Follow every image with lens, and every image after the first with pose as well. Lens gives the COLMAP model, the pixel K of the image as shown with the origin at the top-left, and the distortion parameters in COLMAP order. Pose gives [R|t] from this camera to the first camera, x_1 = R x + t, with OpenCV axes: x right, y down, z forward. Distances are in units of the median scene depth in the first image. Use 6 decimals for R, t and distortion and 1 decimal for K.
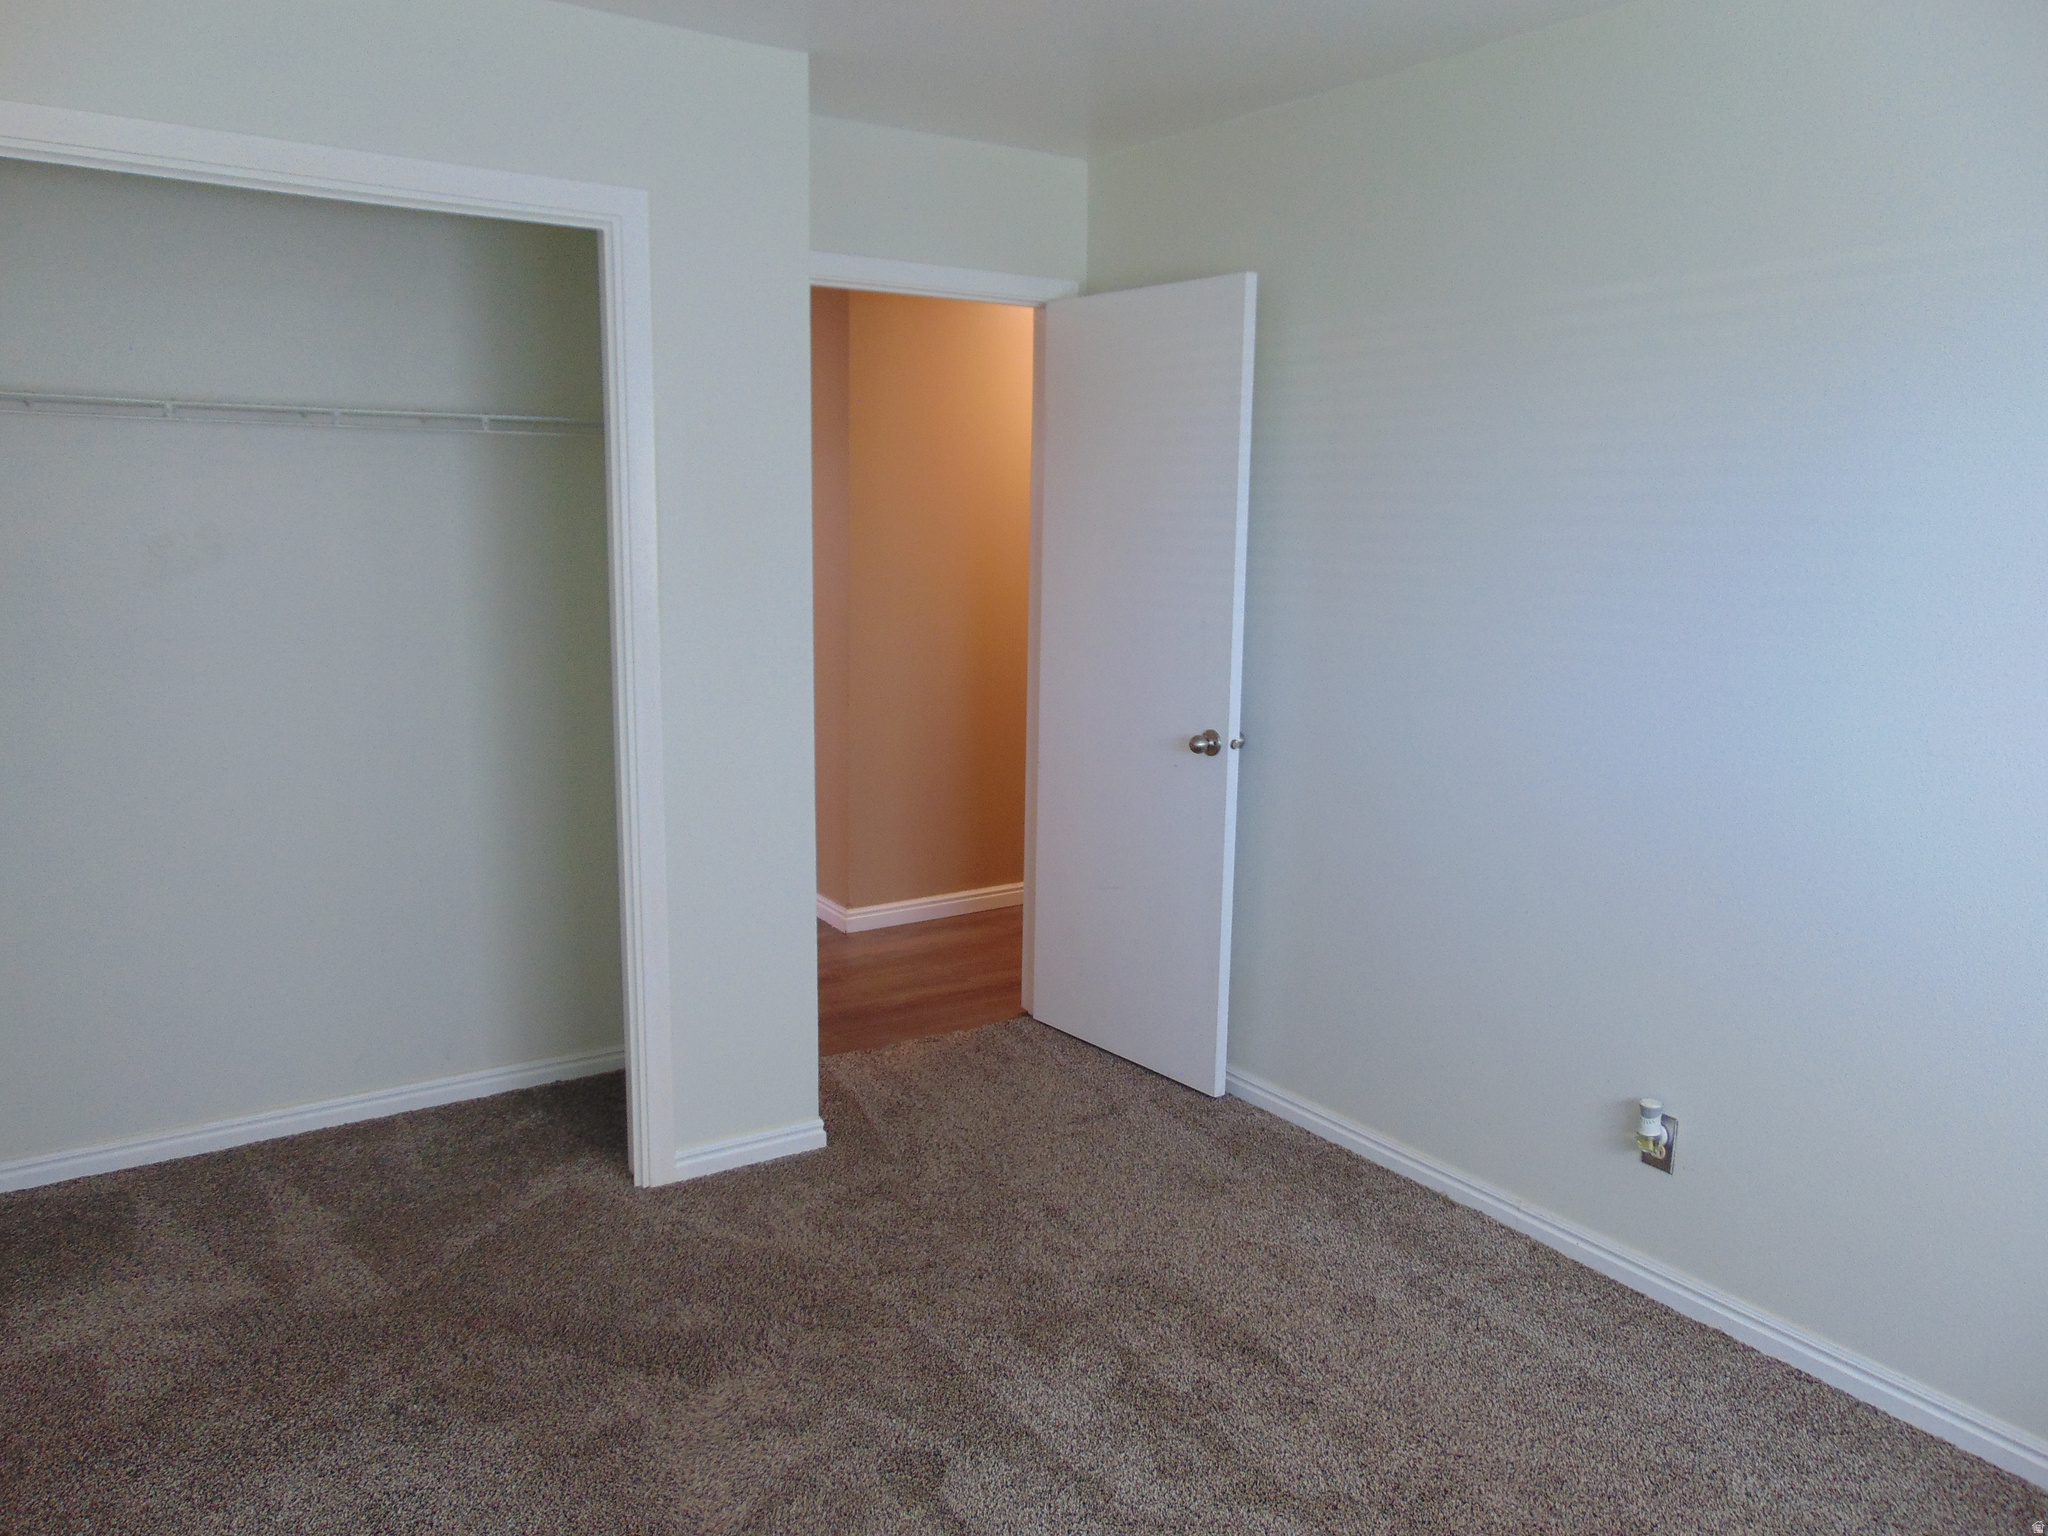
lens RADIAL K [[1514.7, 0, 1020.3], [0, 1514.7, 766.5], [0, 0, 1]] dist [-0.033169, 0.005381]
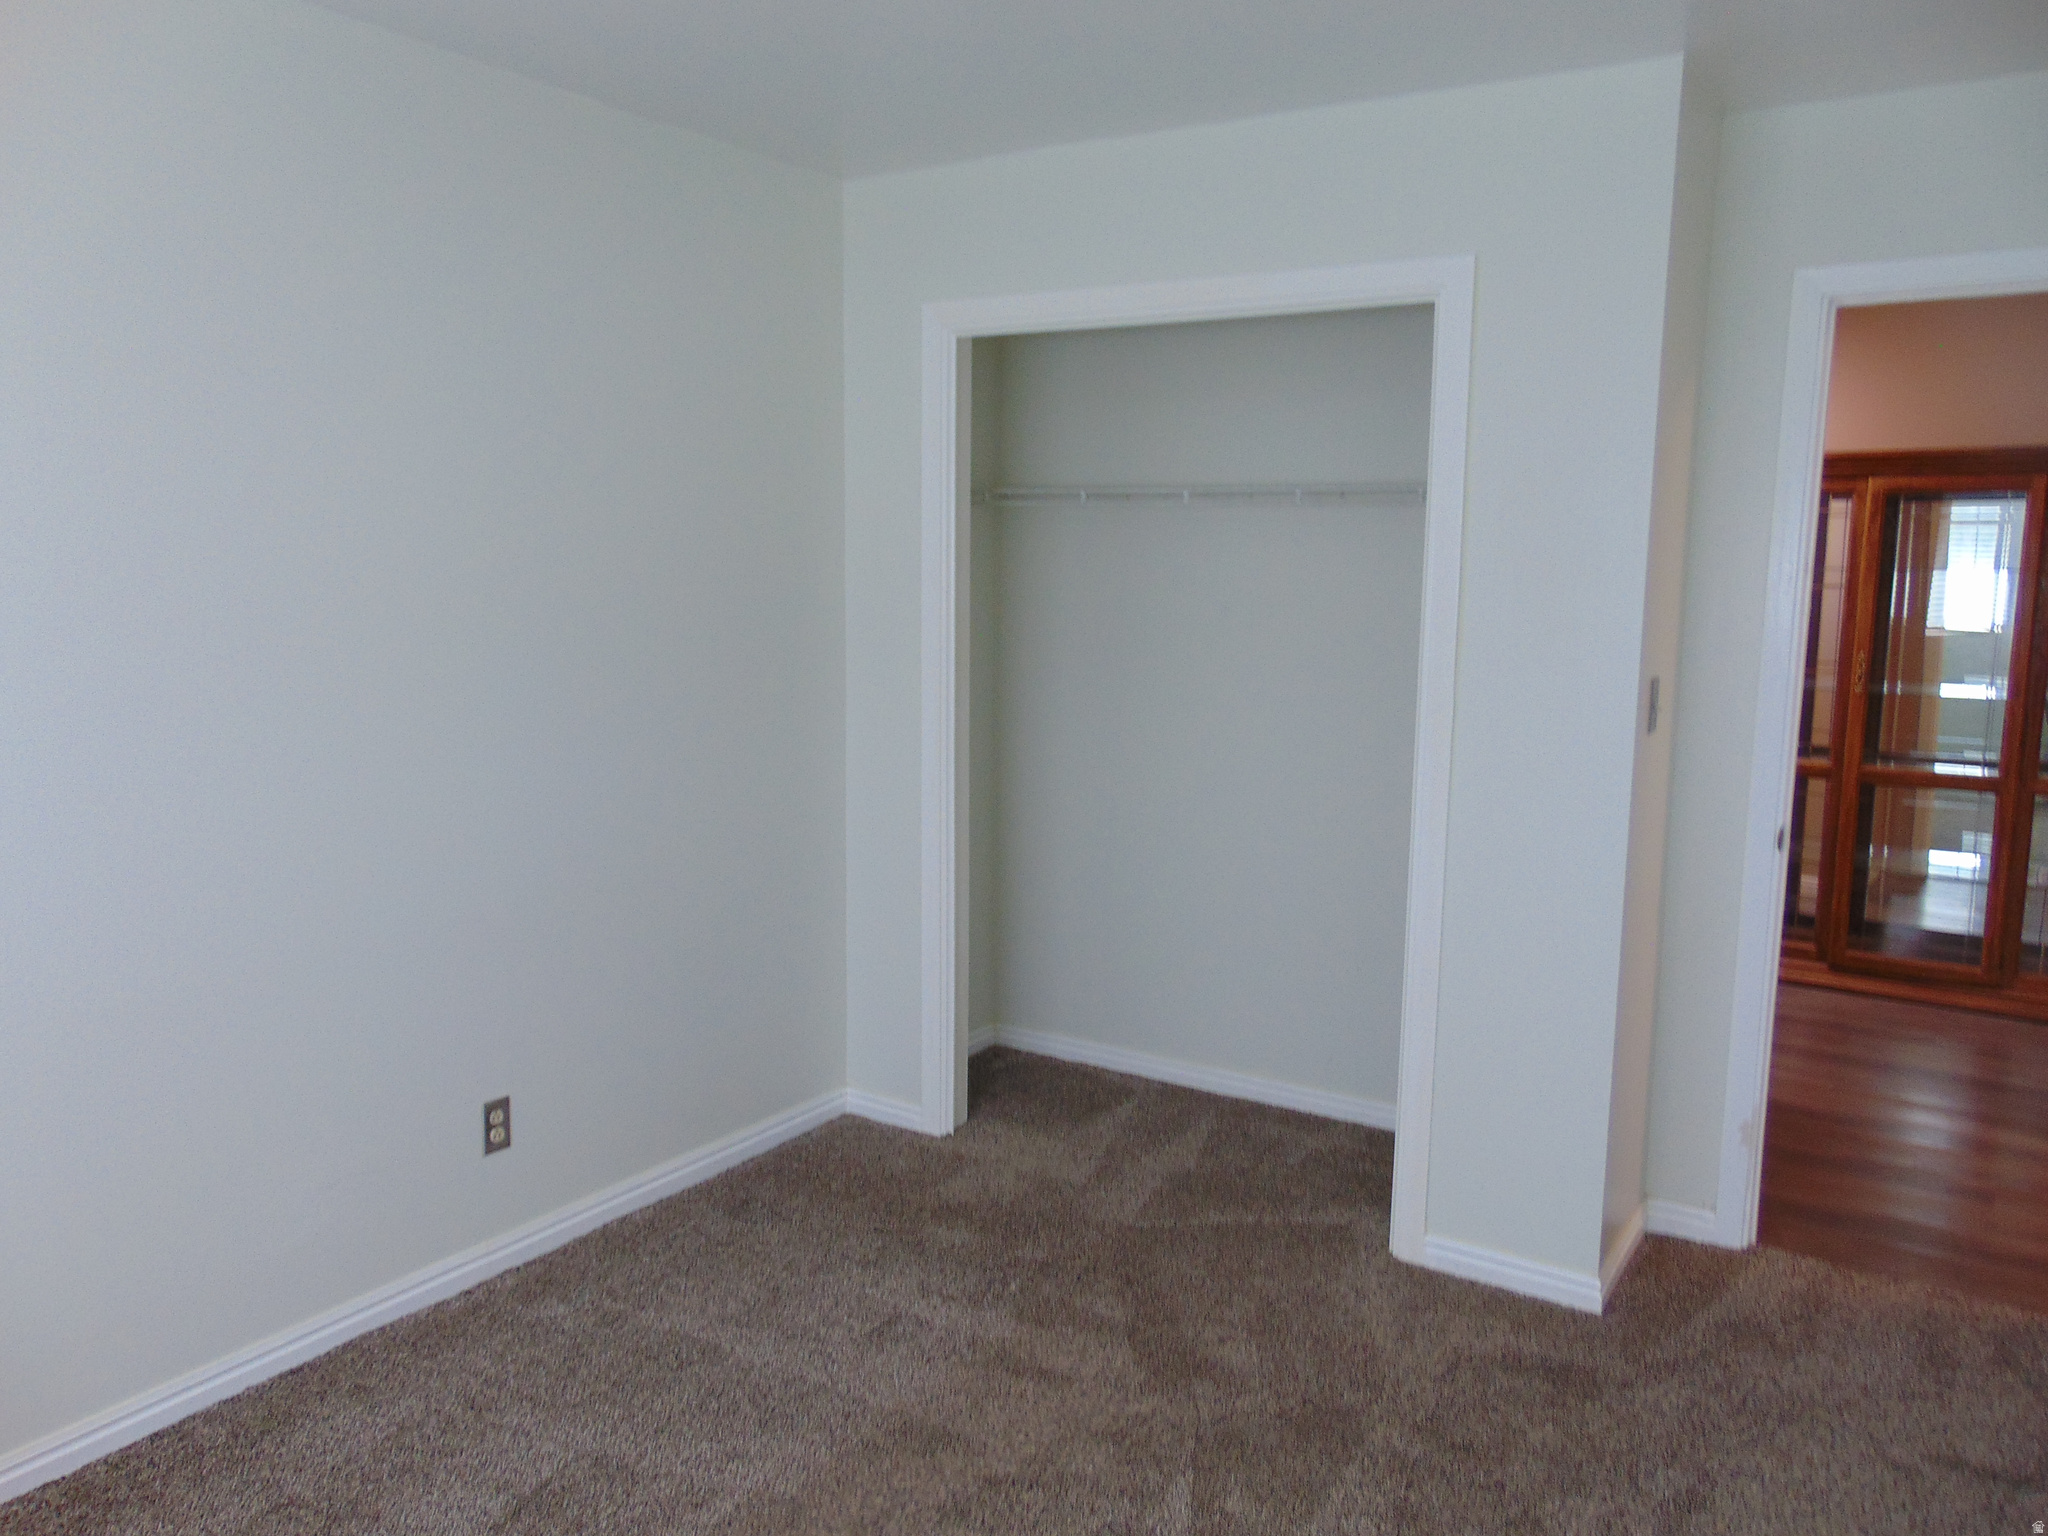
lens RADIAL K [[1514.7, 0, 1020.1], [0, 1514.7, 768.6], [0, 0, 1]] dist [-0.033169, 0.005381]
pose [[0.369420, 0.116500, -0.921931, 0.550203], [-0.161208, 0.985102, 0.059886, -0.057482], [0.915172, 0.126499, 0.382697, 0.365988]]
